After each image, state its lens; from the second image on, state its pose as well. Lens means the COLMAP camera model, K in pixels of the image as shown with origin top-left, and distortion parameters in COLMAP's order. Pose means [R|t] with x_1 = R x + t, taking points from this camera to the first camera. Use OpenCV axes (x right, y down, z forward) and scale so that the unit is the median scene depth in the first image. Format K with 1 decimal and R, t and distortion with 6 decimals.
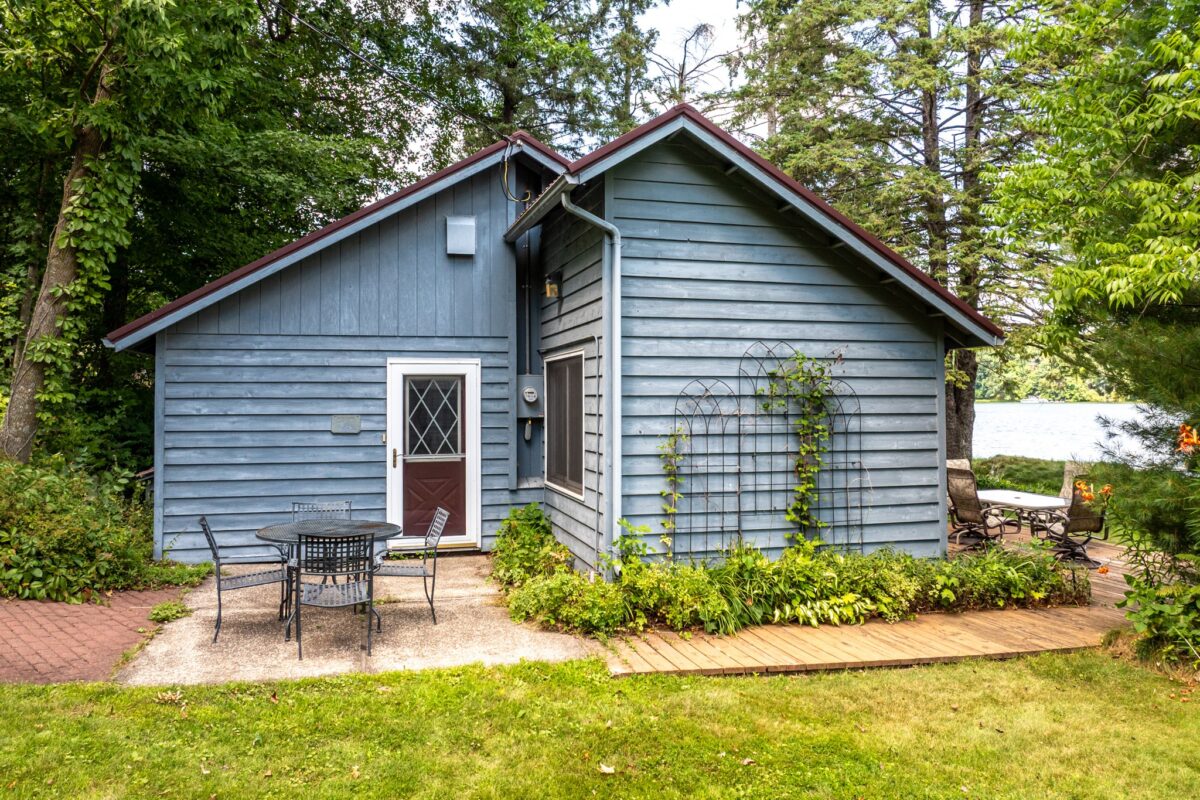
lens RADIAL K [[884.8, 0, 601.1], [0, 884.8, 361.0], [0, 0, 1]] dist [-0.022462, 0.002409]
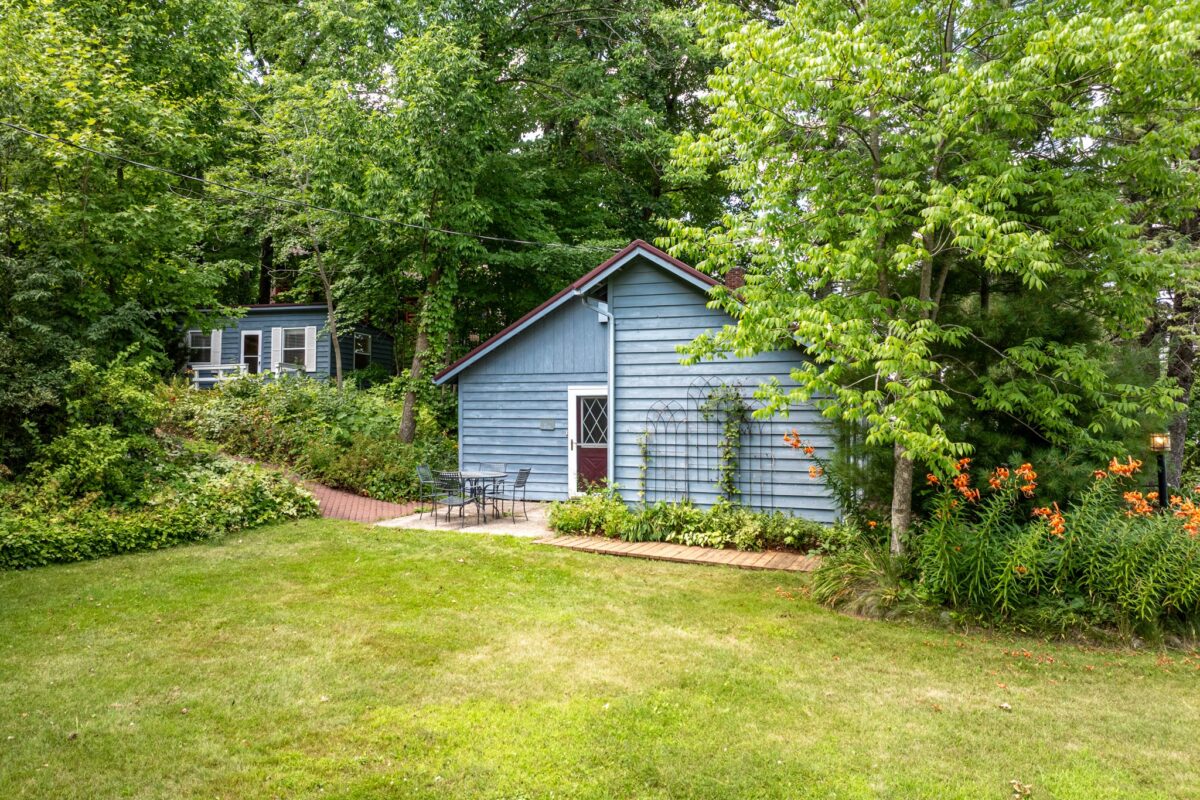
lens RADIAL K [[884.8, 0, 599.9], [0, 884.8, 401.5], [0, 0, 1]] dist [-0.022462, 0.002409]
pose [[0.808604, 0.000672, -0.588353, 0.973172], [0.022023, 0.999264, 0.031410, -0.030979], [0.587942, -0.038355, 0.807994, -0.411235]]
